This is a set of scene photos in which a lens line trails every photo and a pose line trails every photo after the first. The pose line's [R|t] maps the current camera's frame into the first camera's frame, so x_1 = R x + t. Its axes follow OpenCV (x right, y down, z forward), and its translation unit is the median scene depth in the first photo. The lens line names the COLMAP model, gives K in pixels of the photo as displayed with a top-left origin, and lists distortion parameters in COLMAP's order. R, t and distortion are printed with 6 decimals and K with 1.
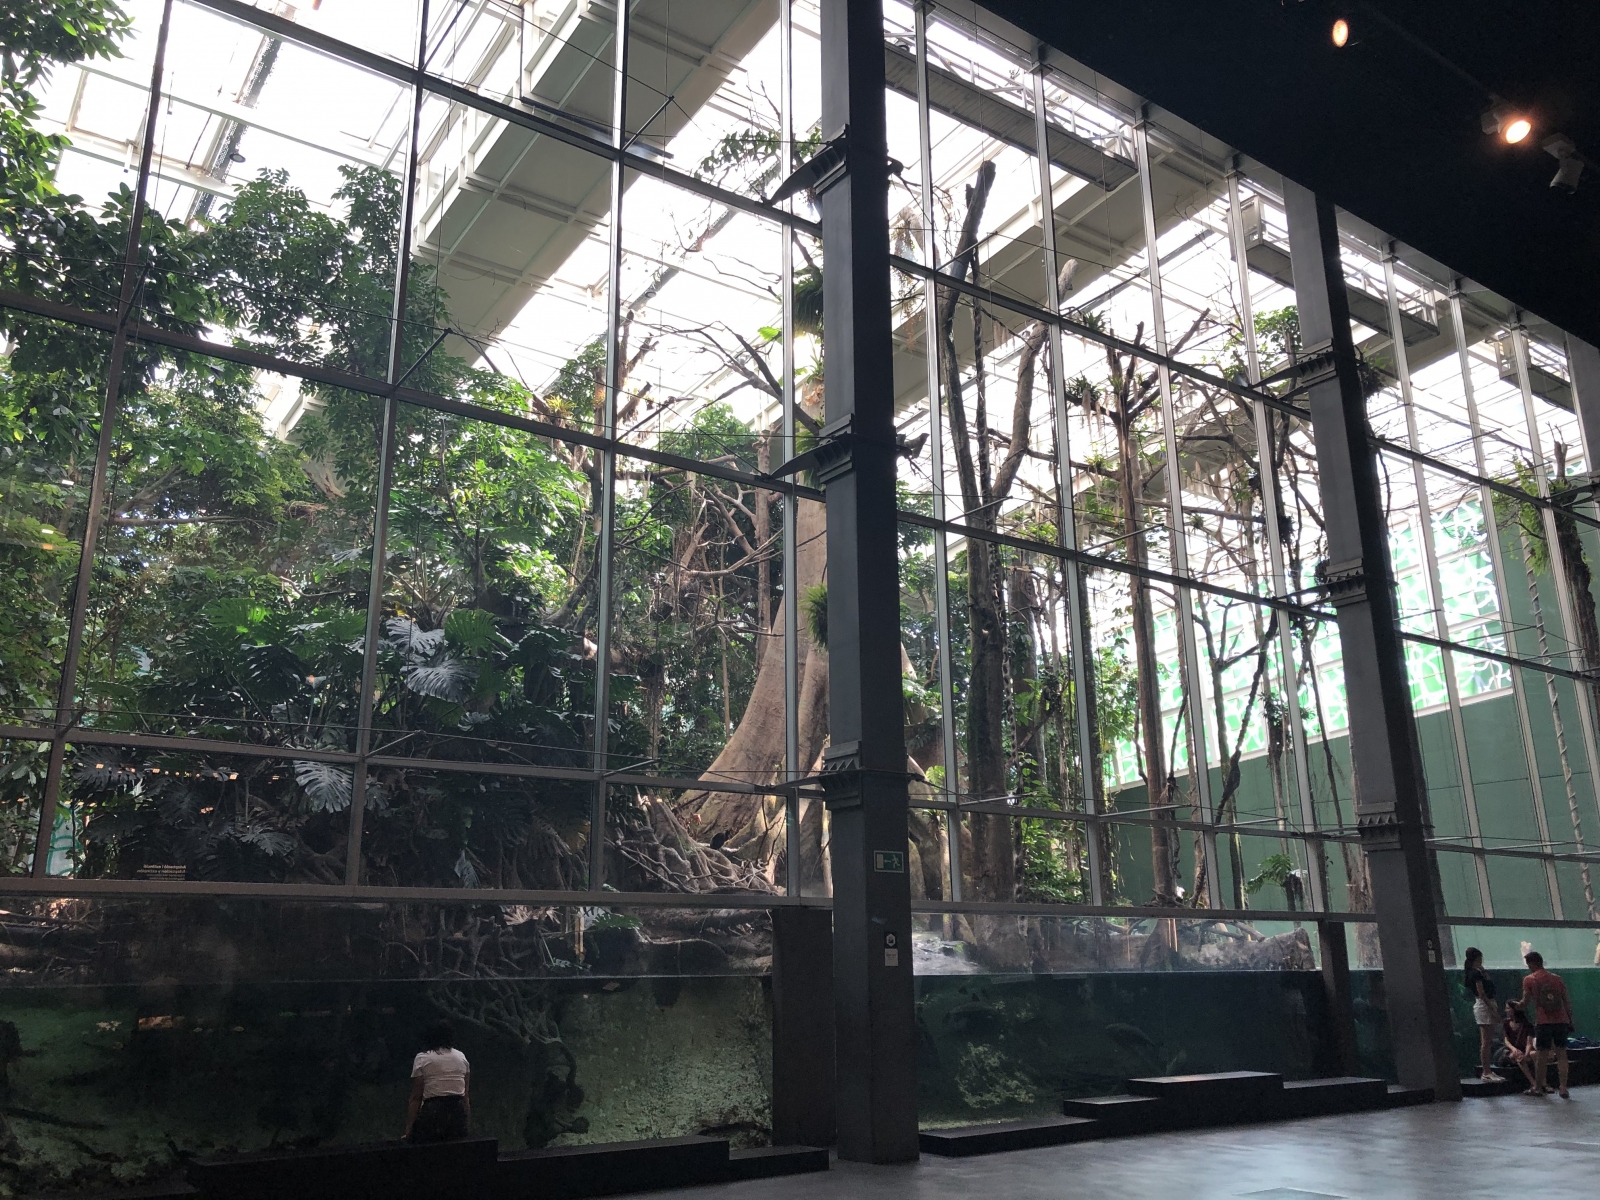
lens RADIAL K [[1303.2, 0, 800.0], [0, 1303.2, 600.0], [0, 0, 1]] dist [-0.003041, -0.003241]
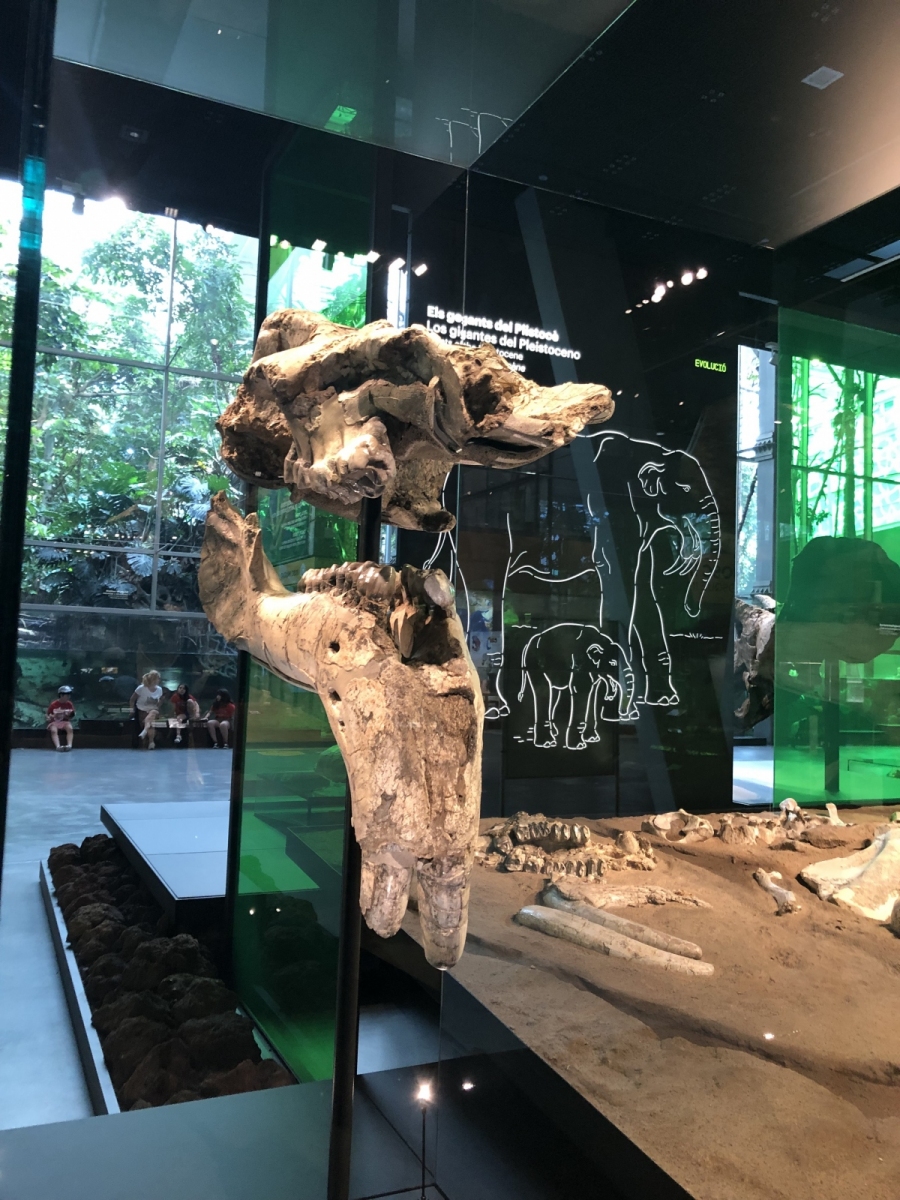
lens RADIAL K [[982.4, 0, 450.0], [0, 982.4, 600.0], [0, 0, 1]] dist [0.009429, 0.009706]
pose [[0.984381, 0.034110, -0.172718, 0.387160], [0.002089, 0.978719, 0.205193, -0.121876], [0.176042, -0.202348, 0.963361, -0.454299]]
